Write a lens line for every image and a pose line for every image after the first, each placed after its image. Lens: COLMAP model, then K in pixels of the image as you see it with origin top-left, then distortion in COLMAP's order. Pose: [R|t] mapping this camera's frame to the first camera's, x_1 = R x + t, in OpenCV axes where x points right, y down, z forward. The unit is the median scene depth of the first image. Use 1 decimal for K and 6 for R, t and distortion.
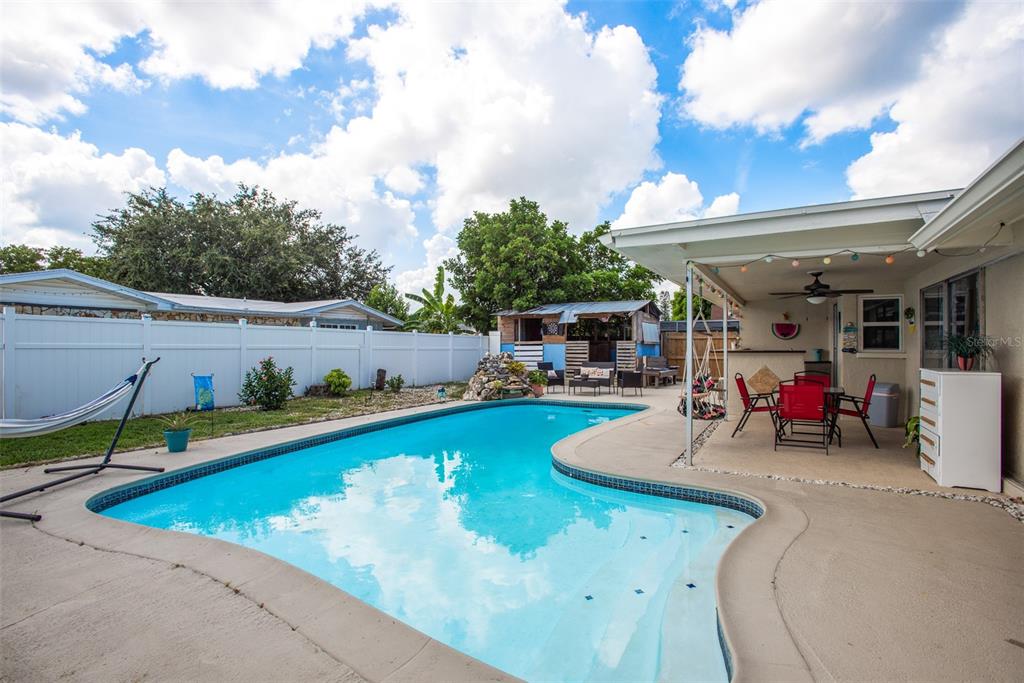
lens RADIAL K [[522.3, 0, 512.0], [0, 522.3, 341.5], [0, 0, 1]] dist [-0.020710, 0.001705]
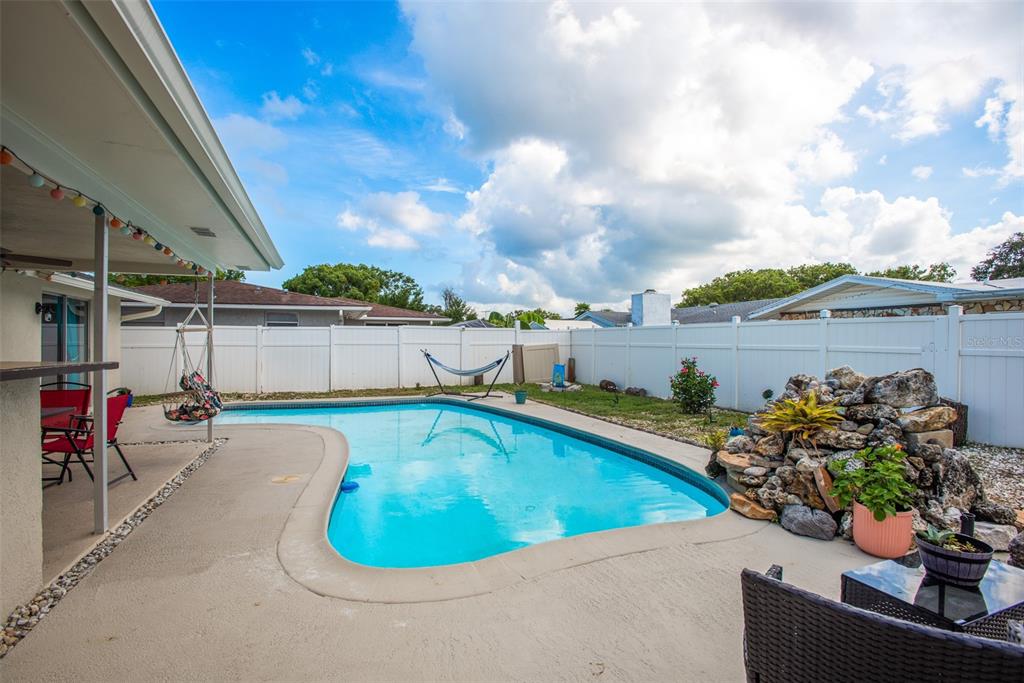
lens RADIAL K [[512.2, 0, 512.0], [0, 512.2, 341.5], [0, 0, 1]] dist [-0.014896, 0.000577]
pose [[-0.657296, -0.007844, -0.753592, 0.261576], [0.002385, 0.999919, -0.012488, 0.006798], [0.753629, -0.010006, -0.657224, 0.782015]]
